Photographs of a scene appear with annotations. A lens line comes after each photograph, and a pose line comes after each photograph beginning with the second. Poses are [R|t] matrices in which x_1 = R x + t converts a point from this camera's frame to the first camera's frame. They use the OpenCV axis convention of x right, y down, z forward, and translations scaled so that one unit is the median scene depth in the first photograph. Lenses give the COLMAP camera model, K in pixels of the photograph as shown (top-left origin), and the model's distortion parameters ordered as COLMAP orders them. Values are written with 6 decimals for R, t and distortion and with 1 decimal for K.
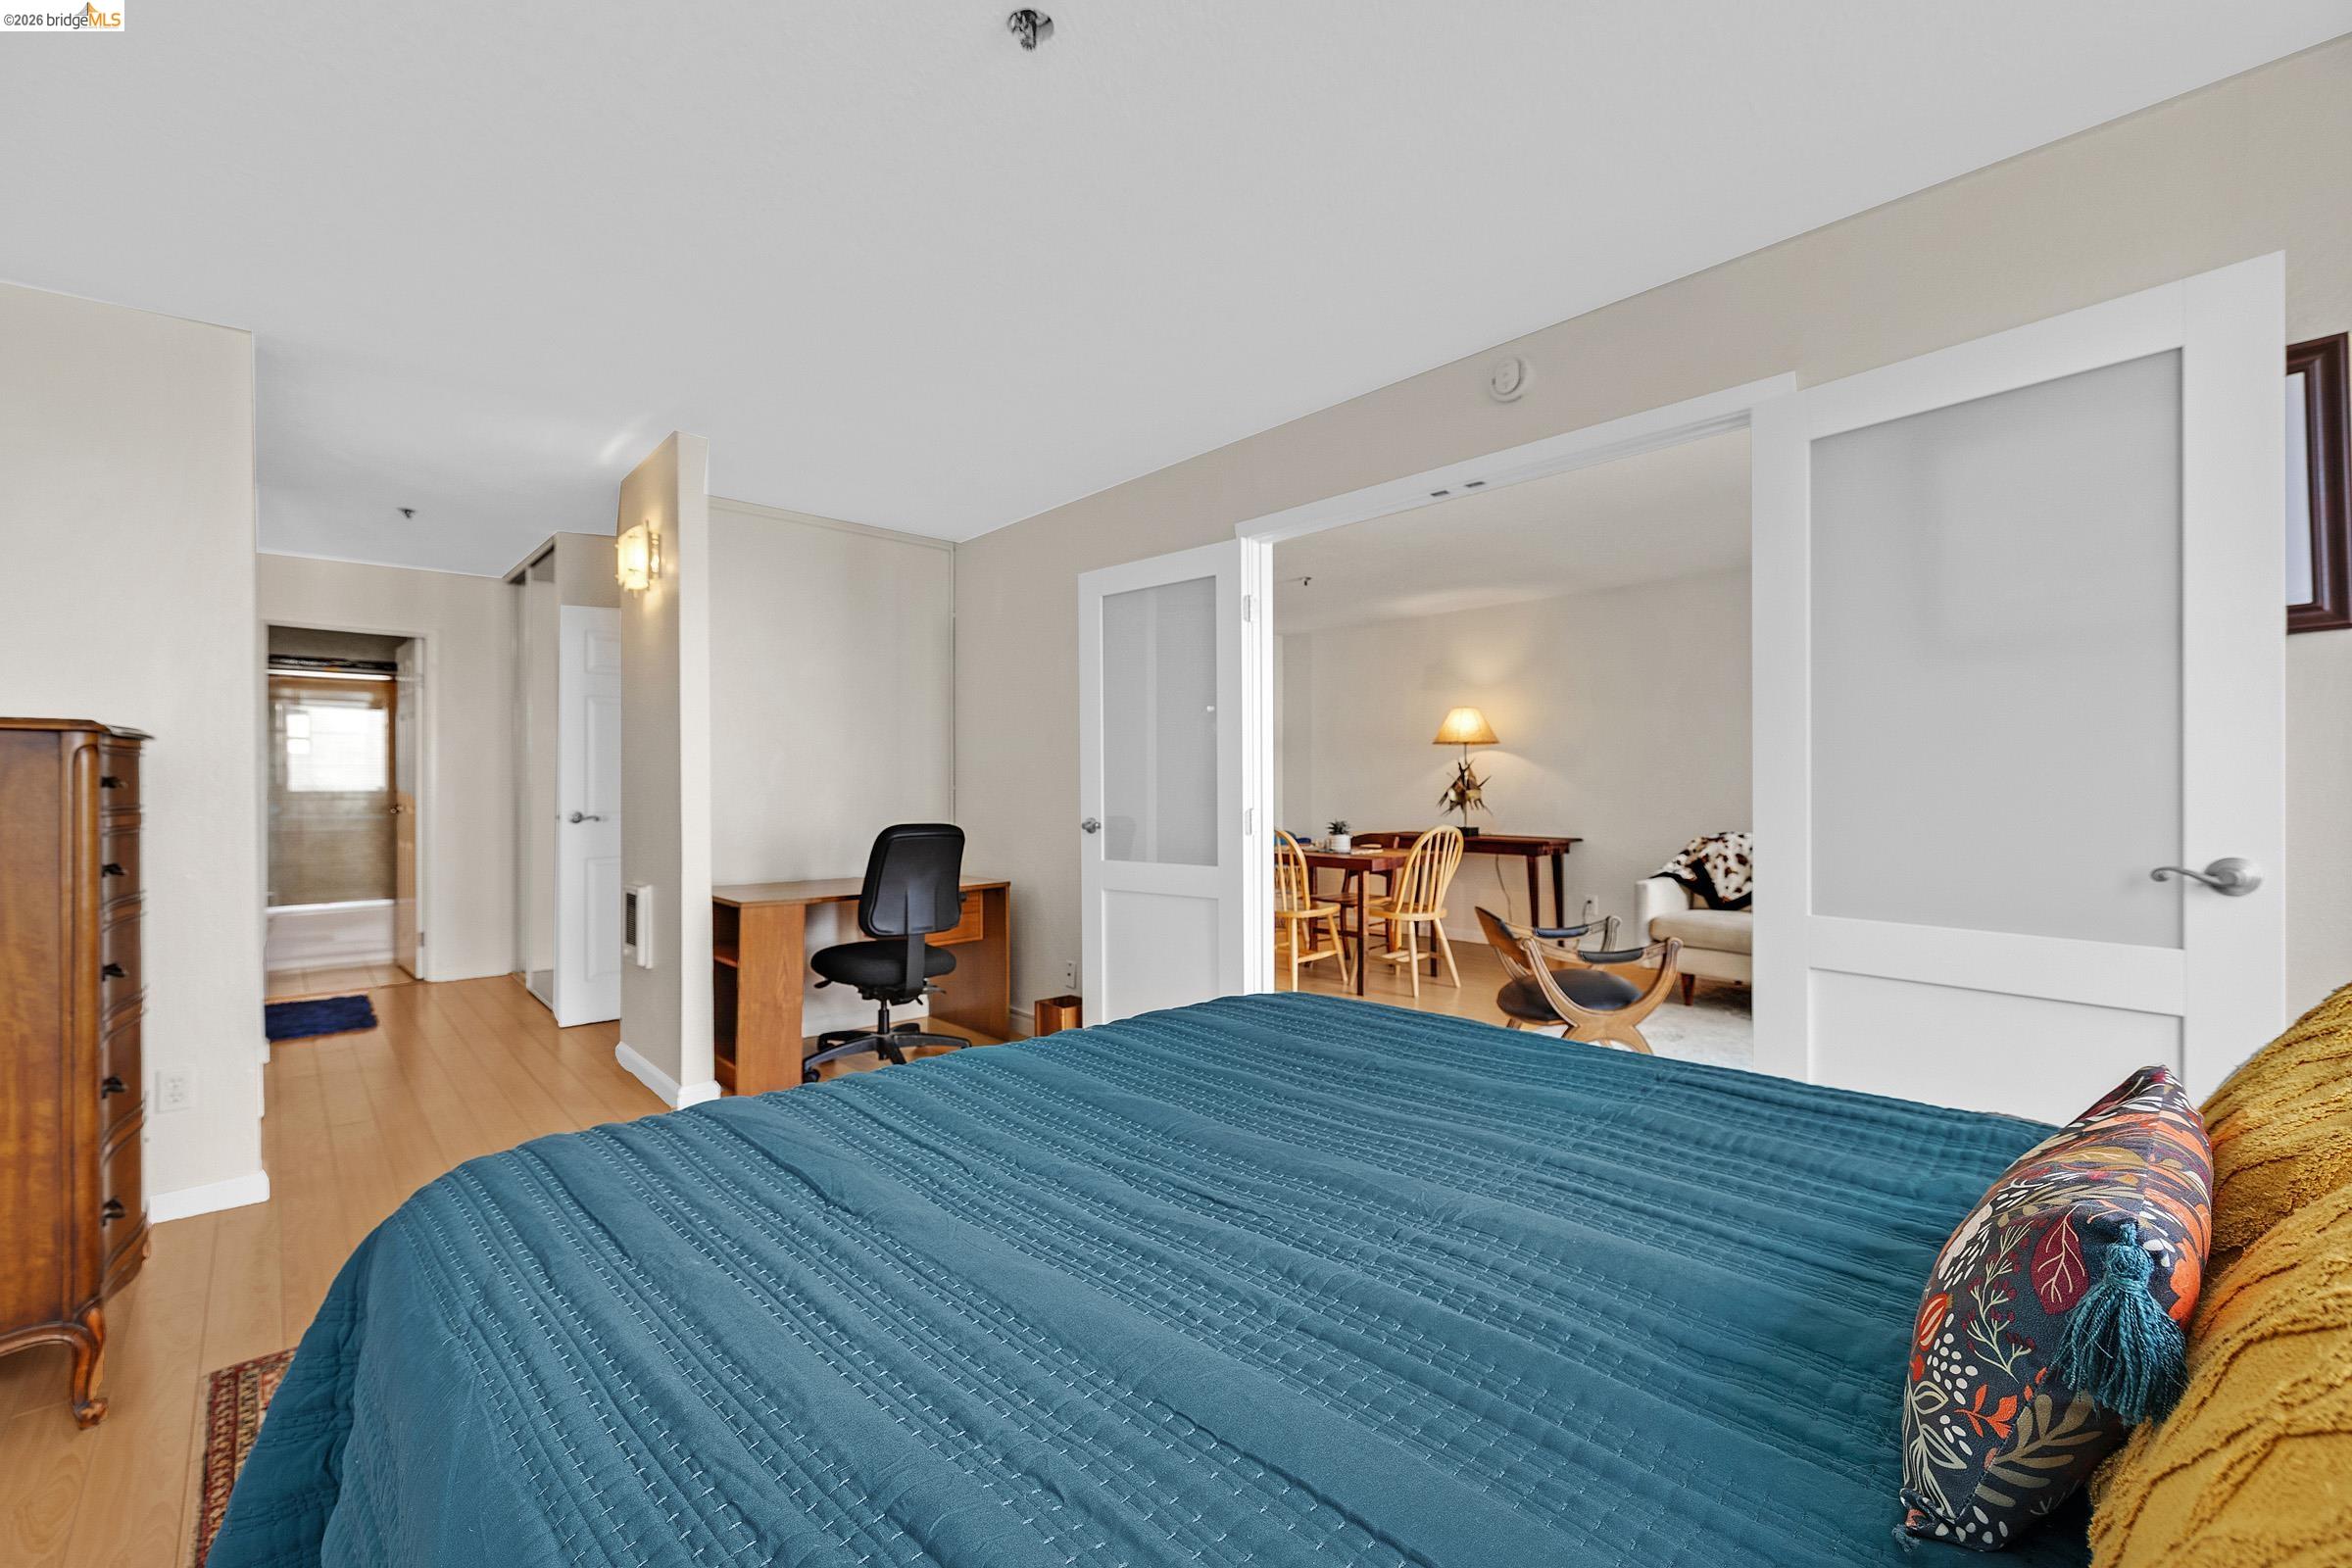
lens RADIAL K [[979.9, 0, 1162.6], [0, 979.9, 795.3], [0, 0, 1]] dist [0.000199, 0.000007]
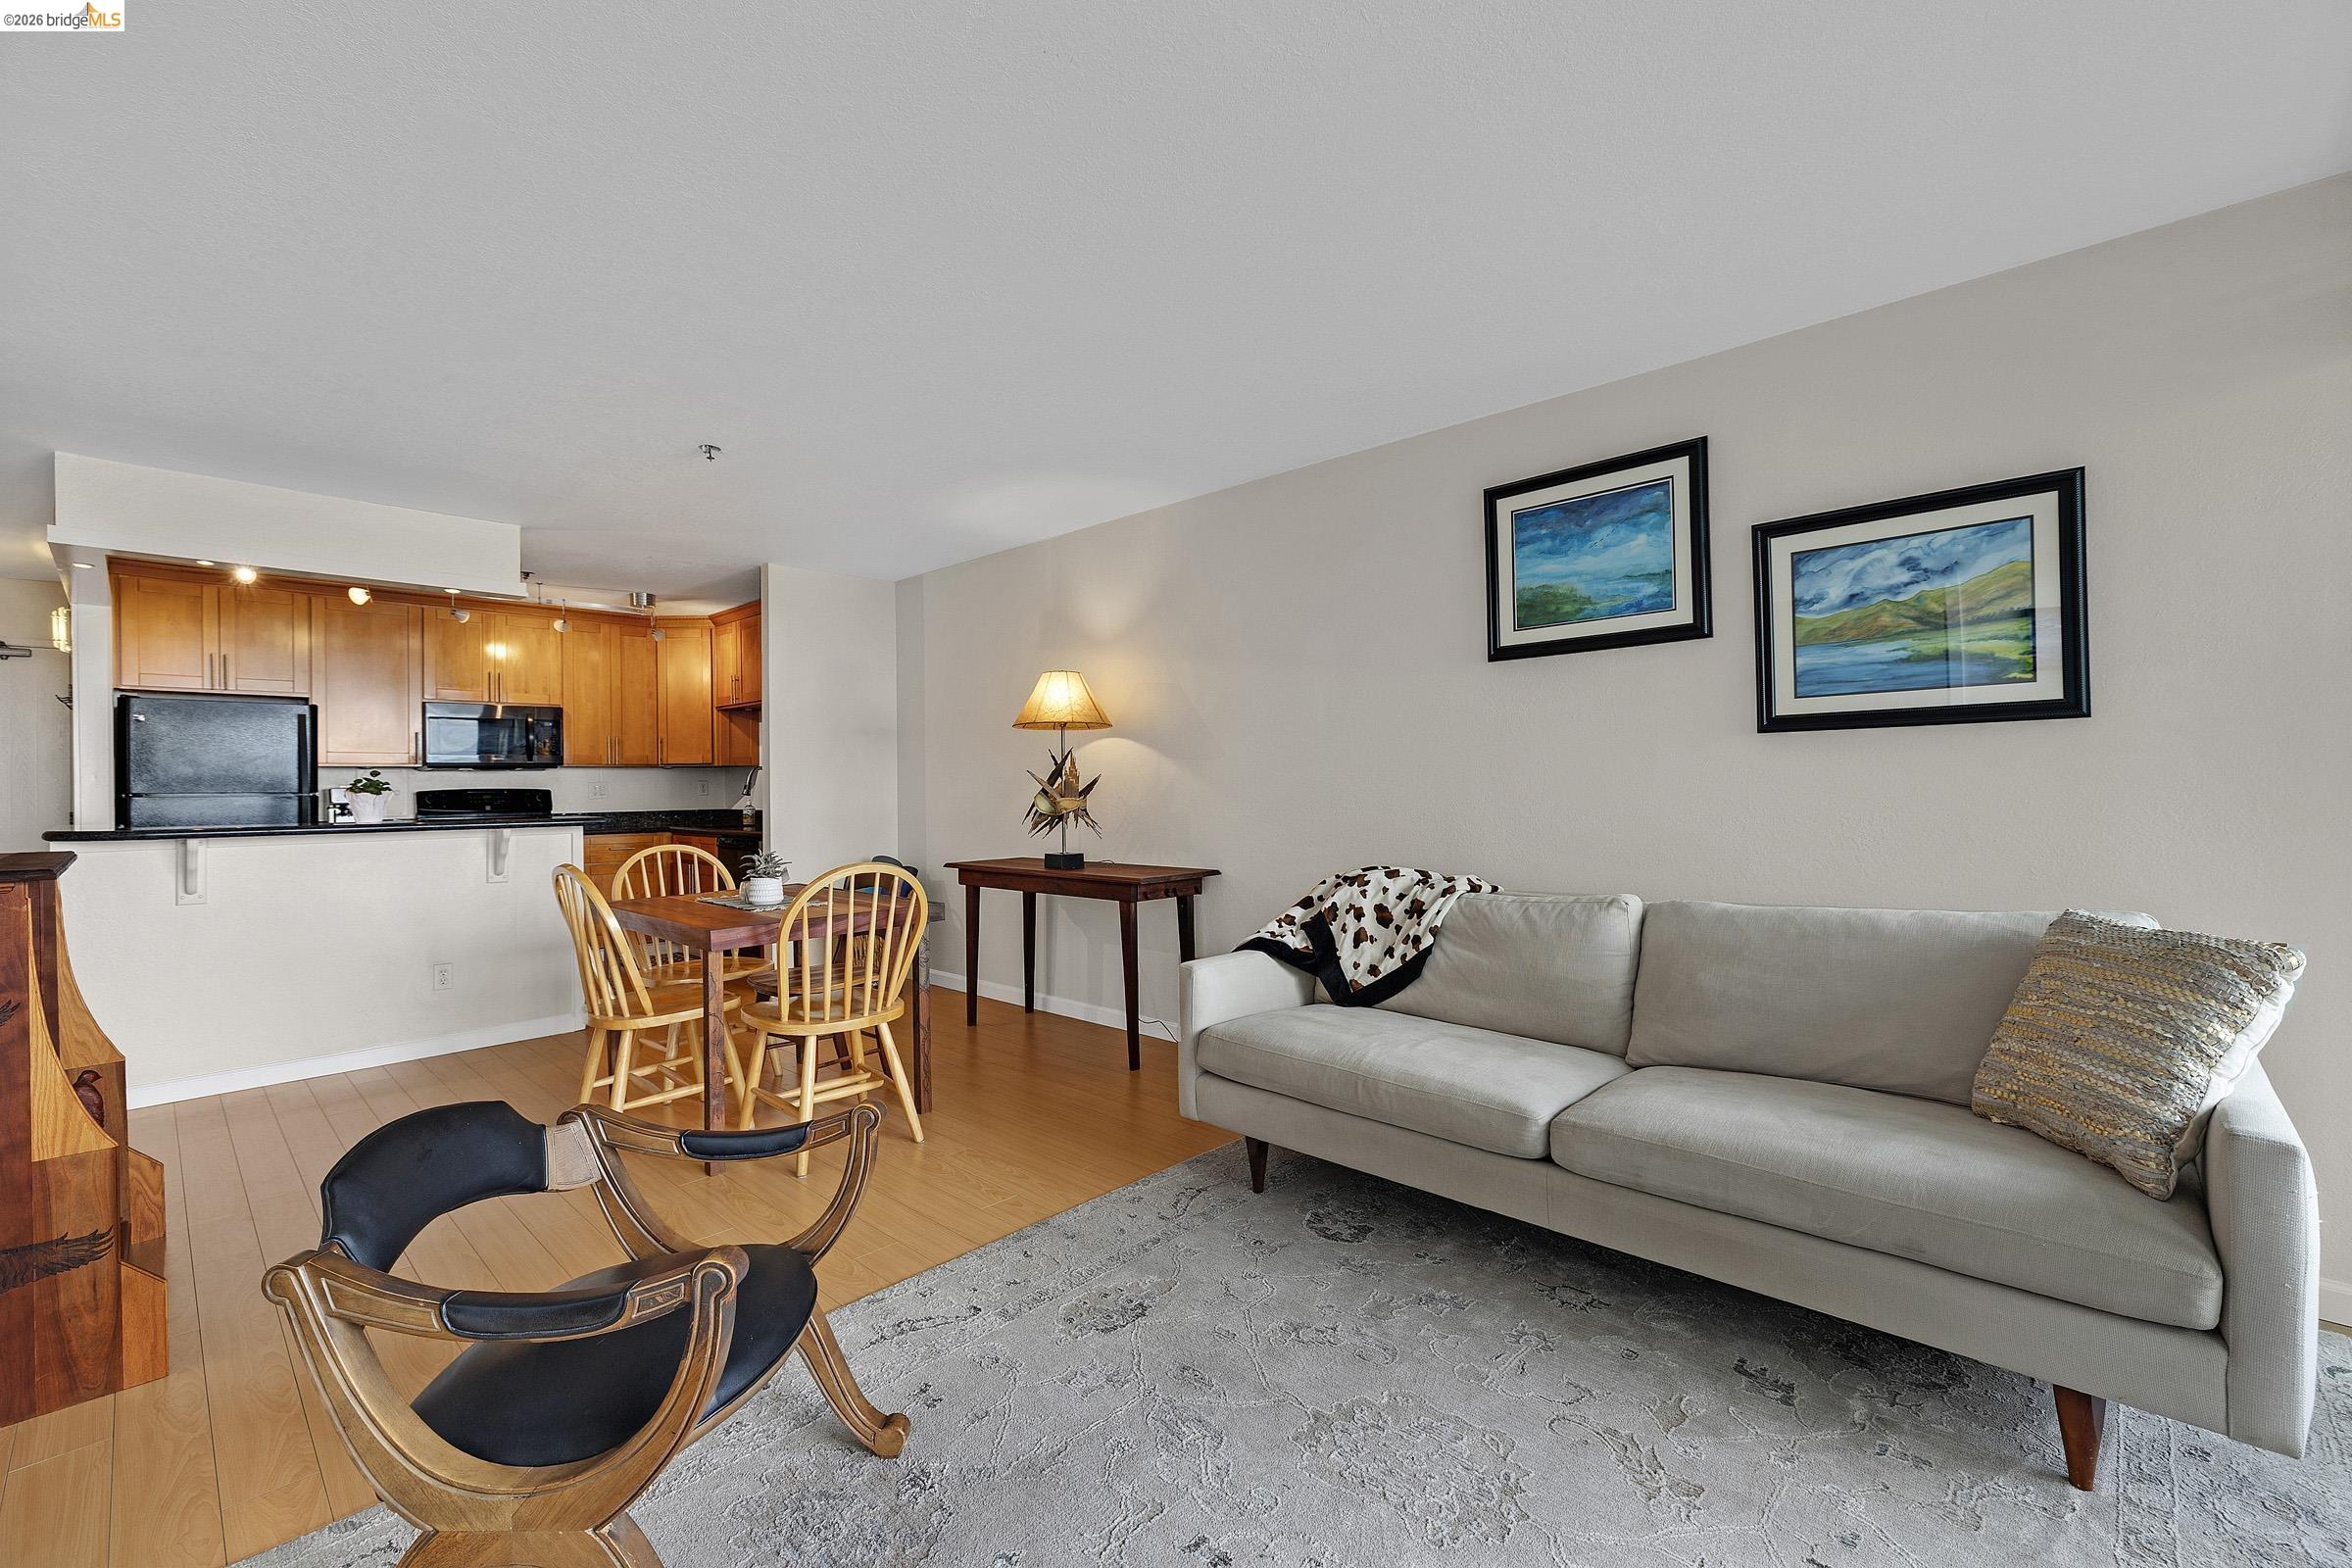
lens RADIAL K [[979.9, 0, 1169.8], [0, 979.9, 787.4], [0, 0, 1]] dist [0.000199, 0.000007]
pose [[0.998285, -0.010267, 0.057636, 0.423101], [0.010950, 0.999873, -0.011539, -0.004239], [-0.057510, 0.012151, 0.998271, 0.422390]]
